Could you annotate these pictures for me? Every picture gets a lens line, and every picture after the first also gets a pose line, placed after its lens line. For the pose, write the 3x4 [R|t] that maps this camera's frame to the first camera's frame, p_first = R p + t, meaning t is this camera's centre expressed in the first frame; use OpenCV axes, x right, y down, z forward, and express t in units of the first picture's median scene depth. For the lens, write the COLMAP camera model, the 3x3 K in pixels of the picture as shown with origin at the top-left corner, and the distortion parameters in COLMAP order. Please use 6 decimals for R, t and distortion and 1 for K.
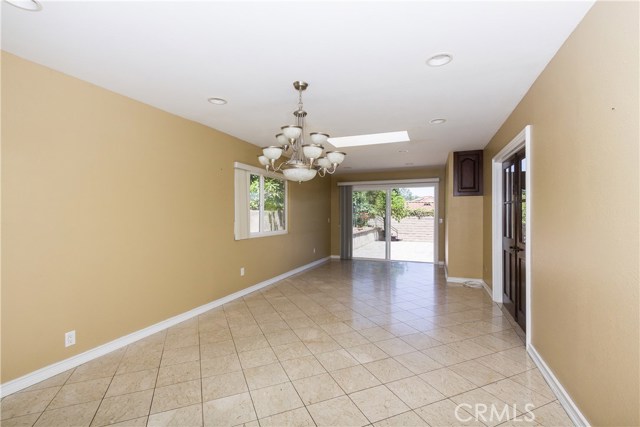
lens RADIAL K [[293.2, 0, 320.0], [0, 293.2, 213.5], [0, 0, 1]] dist [0.001267, -0.000251]
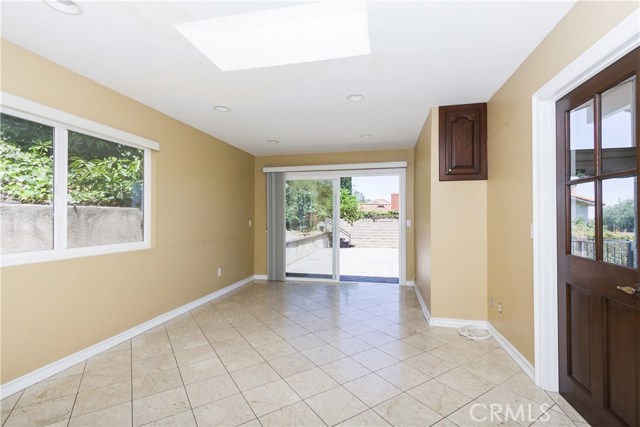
lens RADIAL K [[293.2, 0, 320.0], [0, 293.2, 213.5], [0, 0, 1]] dist [0.001267, -0.000251]
pose [[0.988292, -0.000164, 0.152575, 0.084075], [0.002025, 0.999925, -0.012040, 0.008912], [-0.152562, 0.012208, 0.988219, 0.301478]]
